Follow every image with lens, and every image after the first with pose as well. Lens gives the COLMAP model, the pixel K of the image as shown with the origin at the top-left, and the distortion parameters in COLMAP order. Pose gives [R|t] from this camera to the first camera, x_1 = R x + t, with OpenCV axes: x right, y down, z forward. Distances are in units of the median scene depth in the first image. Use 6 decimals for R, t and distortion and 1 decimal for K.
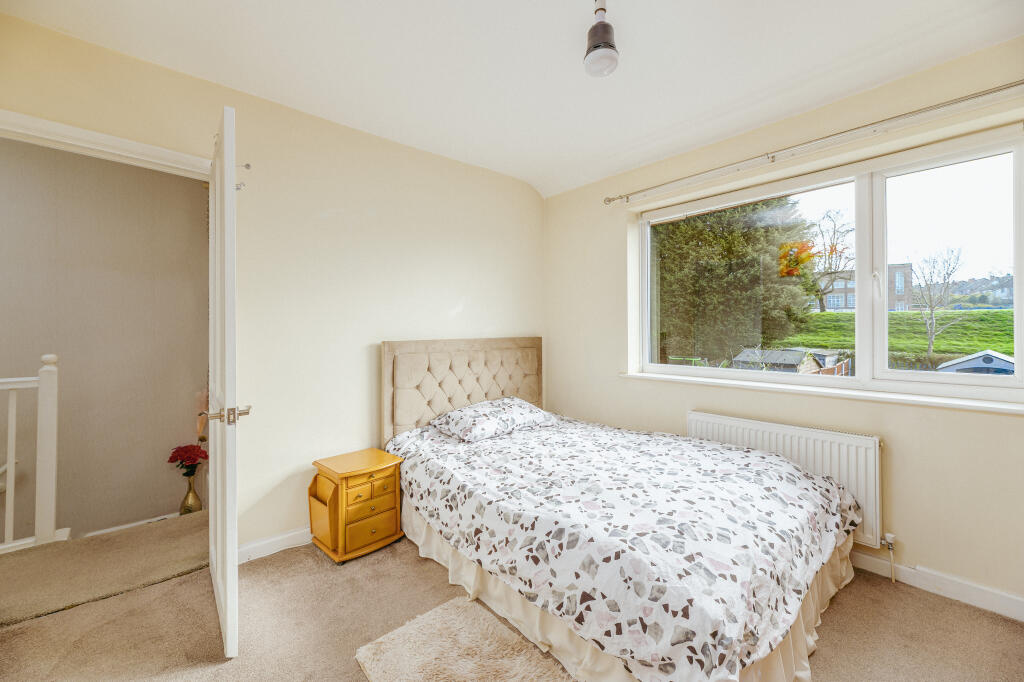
lens RADIAL K [[369.8, 0, 549.3], [0, 369.8, 327.5], [0, 0, 1]] dist [-0.000806, -0.000039]
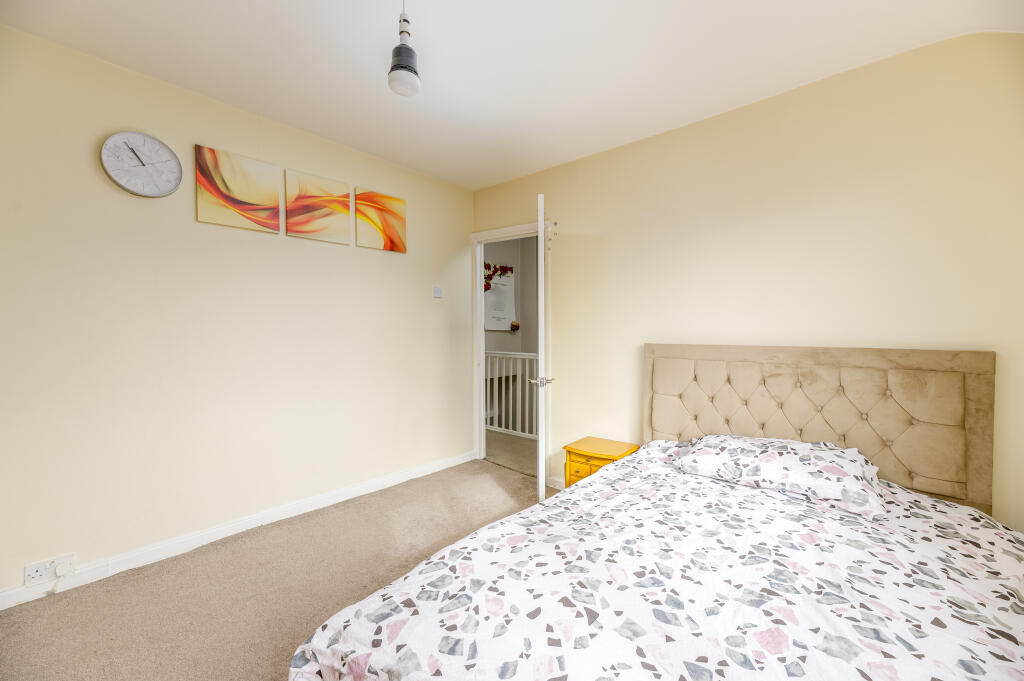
lens RADIAL K [[396.3, 0, 508.9], [0, 396.3, 334.6], [0, 0, 1]] dist [-0.000588, -0.000057]
pose [[0.151098, 0.021054, -0.988295, 0.893173], [-0.001587, 0.999777, 0.021056, -0.013971], [0.988517, -0.001613, 0.151098, 0.742806]]
